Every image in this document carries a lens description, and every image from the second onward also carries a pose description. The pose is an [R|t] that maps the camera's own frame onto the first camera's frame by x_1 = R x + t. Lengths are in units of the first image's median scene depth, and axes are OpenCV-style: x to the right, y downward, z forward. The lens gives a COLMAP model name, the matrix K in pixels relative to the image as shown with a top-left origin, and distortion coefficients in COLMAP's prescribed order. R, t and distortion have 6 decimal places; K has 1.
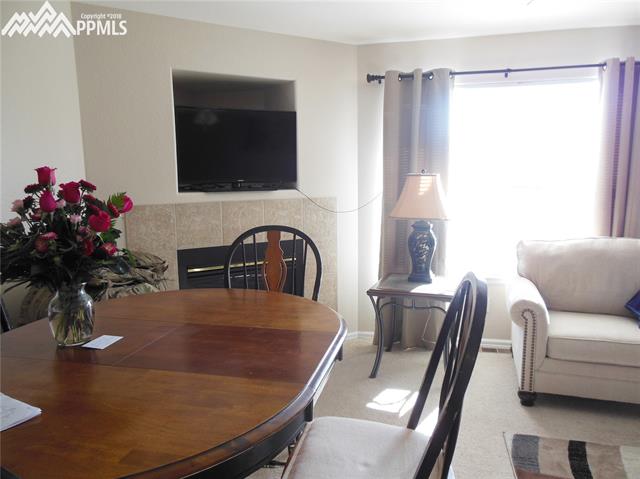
lens RADIAL K [[480.4, 0, 320.0], [0, 480.4, 239.5], [0, 0, 1]] dist [-0.078362, 0.080197]
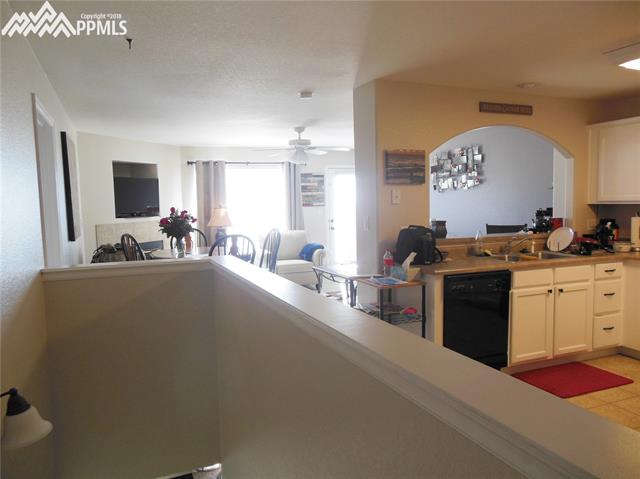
lens RADIAL K [[480.4, 0, 320.0], [0, 480.4, 239.5], [0, 0, 1]] dist [-0.078362, 0.080197]
pose [[0.792414, -0.065228, 0.606486, -0.772877], [0.111840, 0.992947, -0.039335, 0.157621], [-0.599643, 0.098999, 0.794121, -1.049460]]
